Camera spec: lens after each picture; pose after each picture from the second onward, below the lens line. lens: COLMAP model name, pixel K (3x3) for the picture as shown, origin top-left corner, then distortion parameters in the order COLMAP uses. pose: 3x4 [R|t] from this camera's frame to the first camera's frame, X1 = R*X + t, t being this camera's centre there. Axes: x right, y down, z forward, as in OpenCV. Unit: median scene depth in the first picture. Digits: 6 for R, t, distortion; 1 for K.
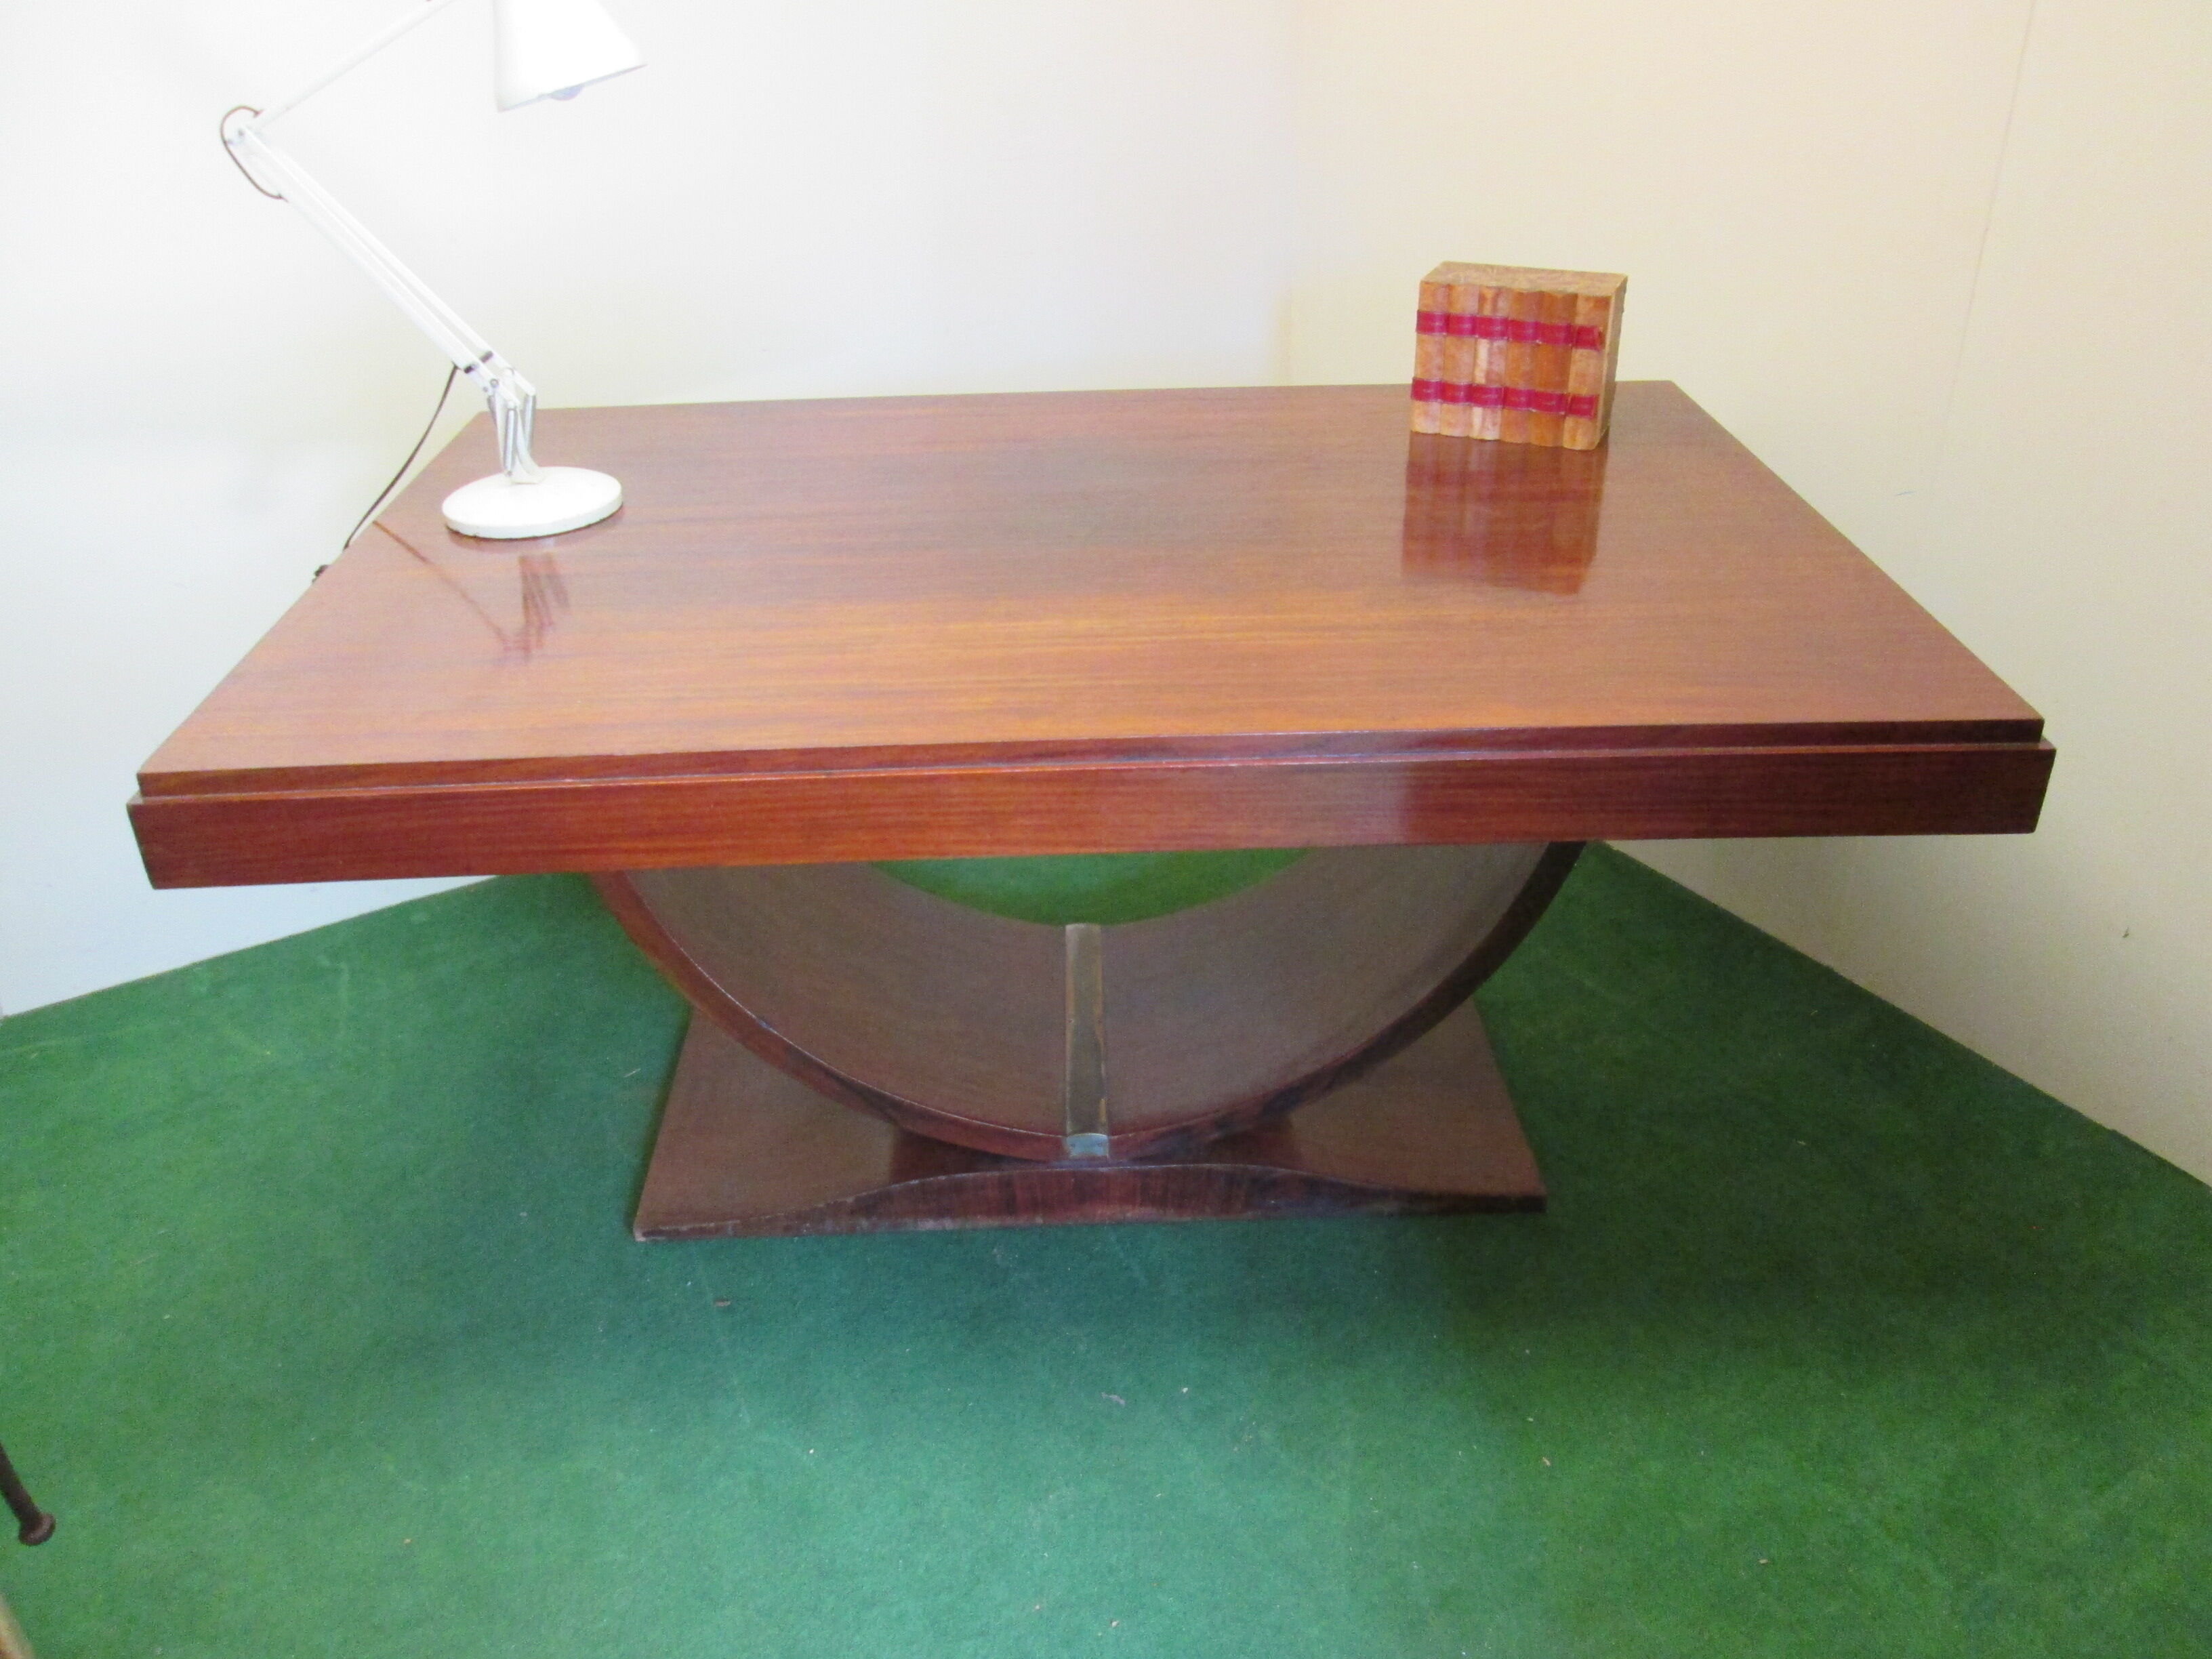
lens RADIAL K [[1766.5, 0, 1074.2], [0, 1766.5, 777.7], [0, 0, 1]] dist [-0.055018, 0.005302]
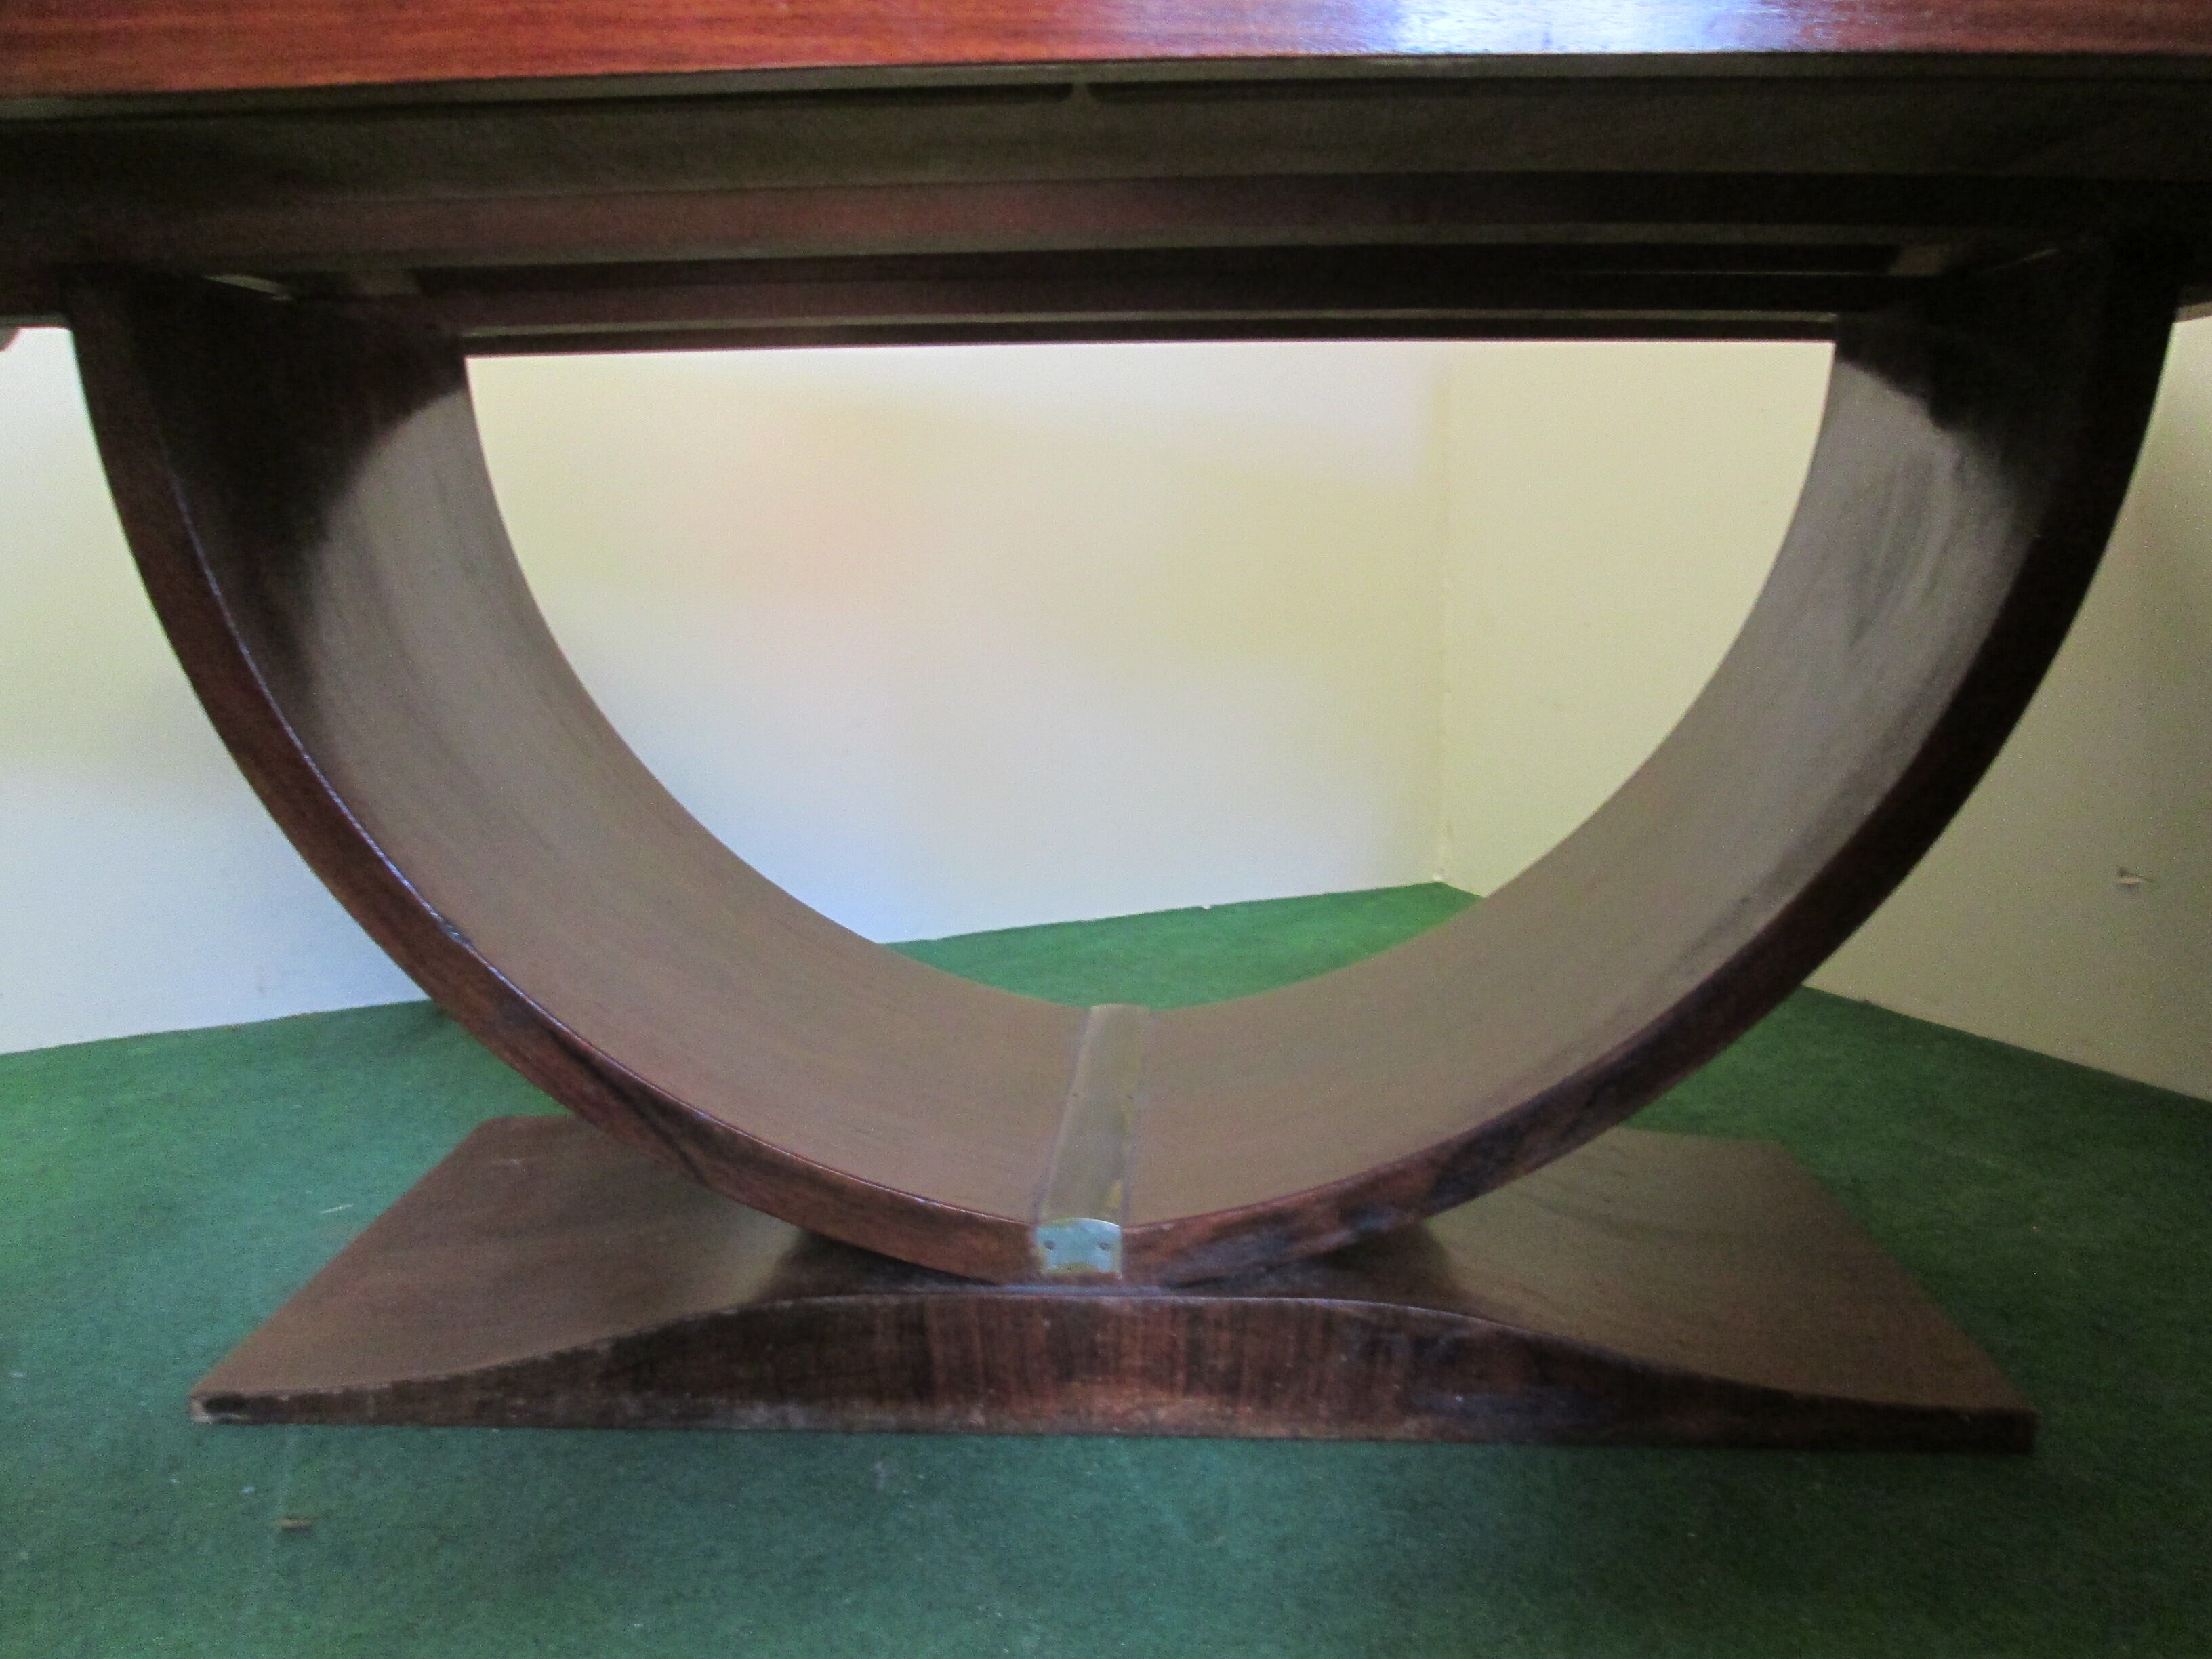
lens RADIAL K [[1766.5, 0, 1080.4], [0, 1766.5, 776.5], [0, 0, 1]] dist [-0.057004, 0.006112]
pose [[0.997240, 0.028035, -0.068754, 0.040473], [-0.047638, 0.951849, -0.302842, 0.246747], [0.056954, 0.305282, 0.950557, 0.521241]]
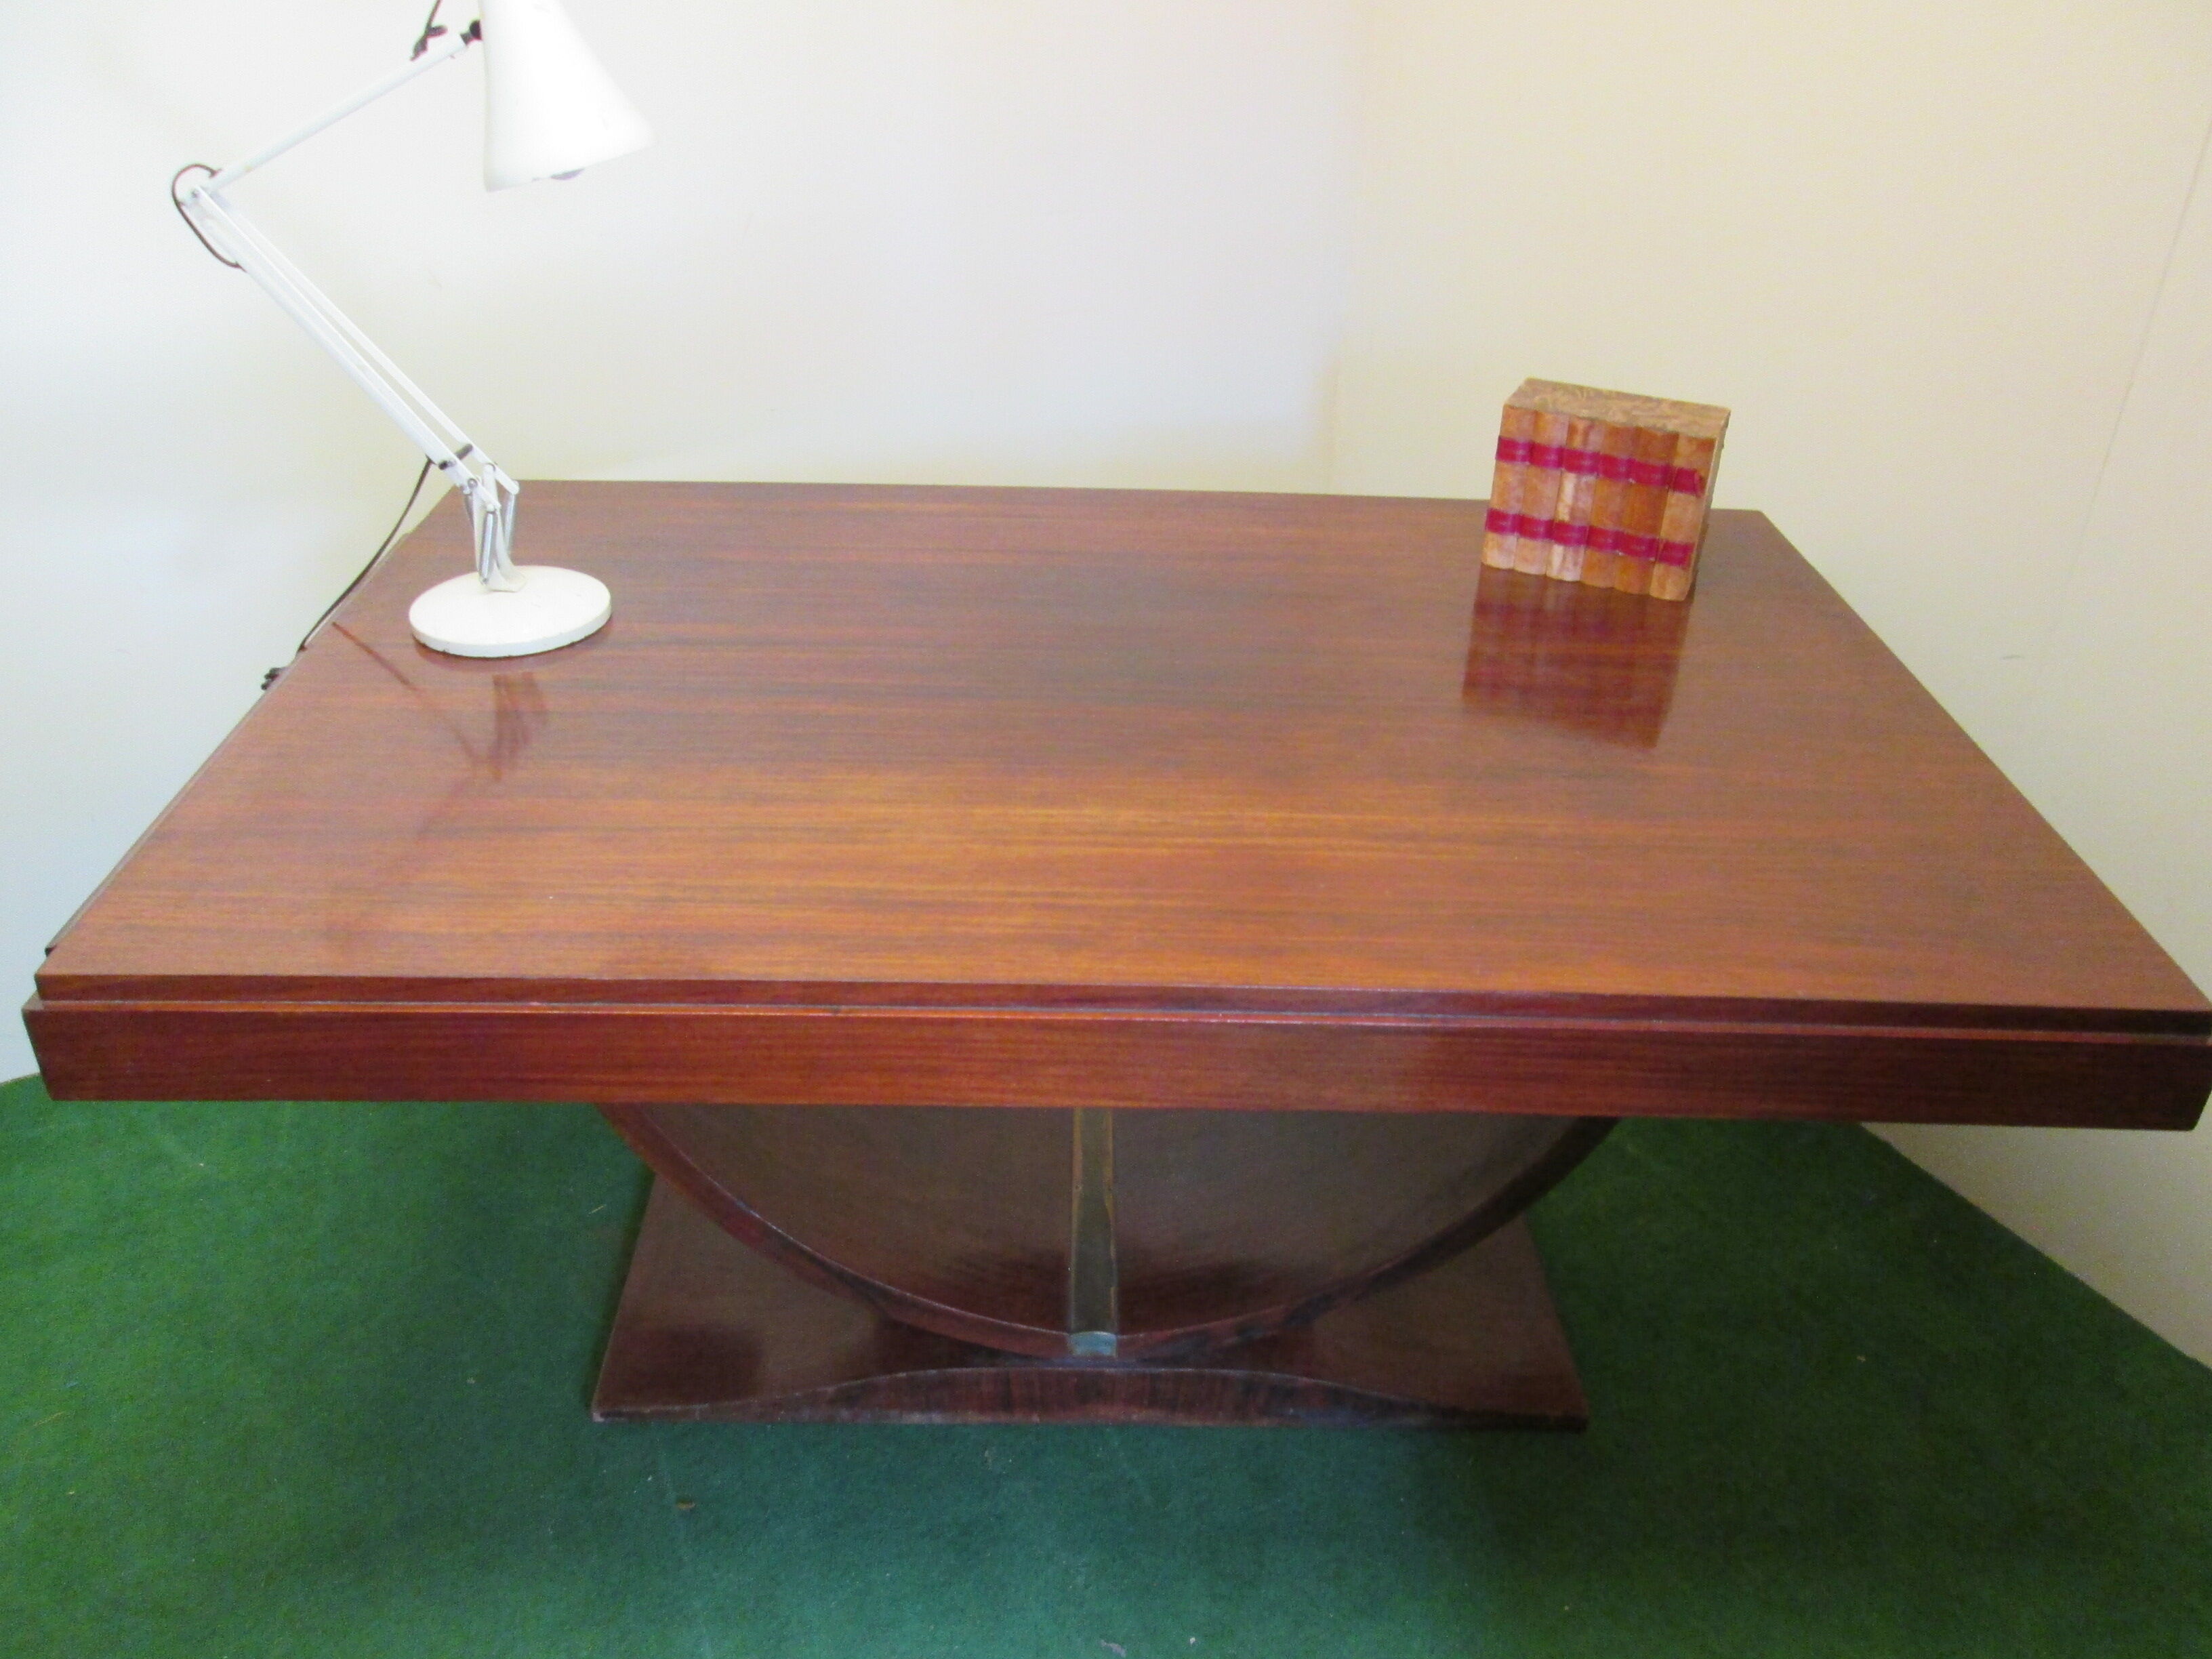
lens RADIAL K [[1766.5, 0, 1080.4], [0, 1766.5, 776.5], [0, 0, 1]] dist [-0.057004, 0.006112]
pose [[0.998737, 0.048004, 0.014845, -0.028491], [-0.048264, 0.998678, 0.017661, -0.107040], [-0.013978, -0.018355, 0.999734, 0.102588]]
